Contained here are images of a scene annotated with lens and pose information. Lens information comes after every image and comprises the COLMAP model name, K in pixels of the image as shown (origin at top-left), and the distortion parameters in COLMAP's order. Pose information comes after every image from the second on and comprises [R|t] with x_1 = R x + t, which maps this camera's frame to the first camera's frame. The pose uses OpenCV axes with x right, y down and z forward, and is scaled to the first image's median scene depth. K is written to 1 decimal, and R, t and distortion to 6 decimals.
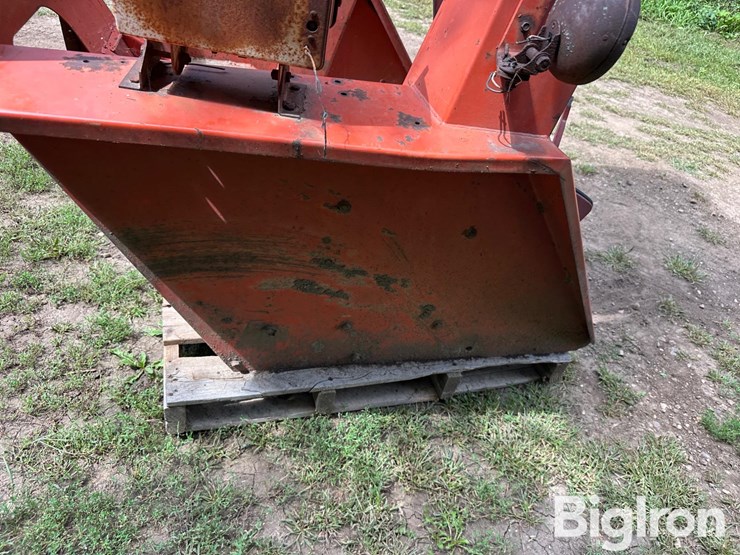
lens RADIAL K [[525.2, 0, 375.6], [0, 525.2, 280.8], [0, 0, 1]] dist [0.077850, -0.129689]
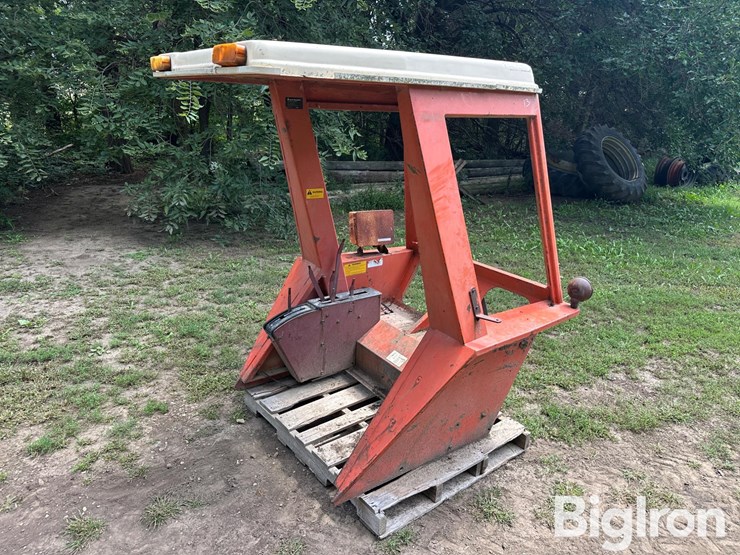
lens RADIAL K [[521.8, 0, 372.1], [0, 521.8, 267.9], [0, 0, 1]] dist [0.092011, -0.133606]
pose [[-0.907834, -0.099416, -0.407374, 0.867082], [-0.389346, 0.560597, 0.730849, -1.993720], [0.155715, 0.822099, -0.547637, 1.964223]]
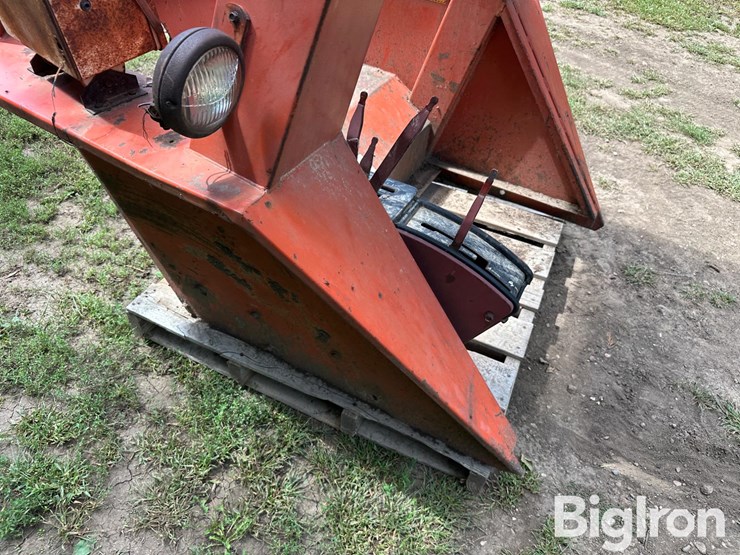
lens RADIAL K [[526.4, 0, 374.0], [0, 526.4, 276.6], [0, 0, 1]] dist [0.033108, -0.044096]
pose [[0.747549, 0.368224, -0.552794, 0.622068], [-0.373850, 0.921174, 0.108047, -0.174955], [0.549005, 0.125891, 0.826284, 0.189457]]
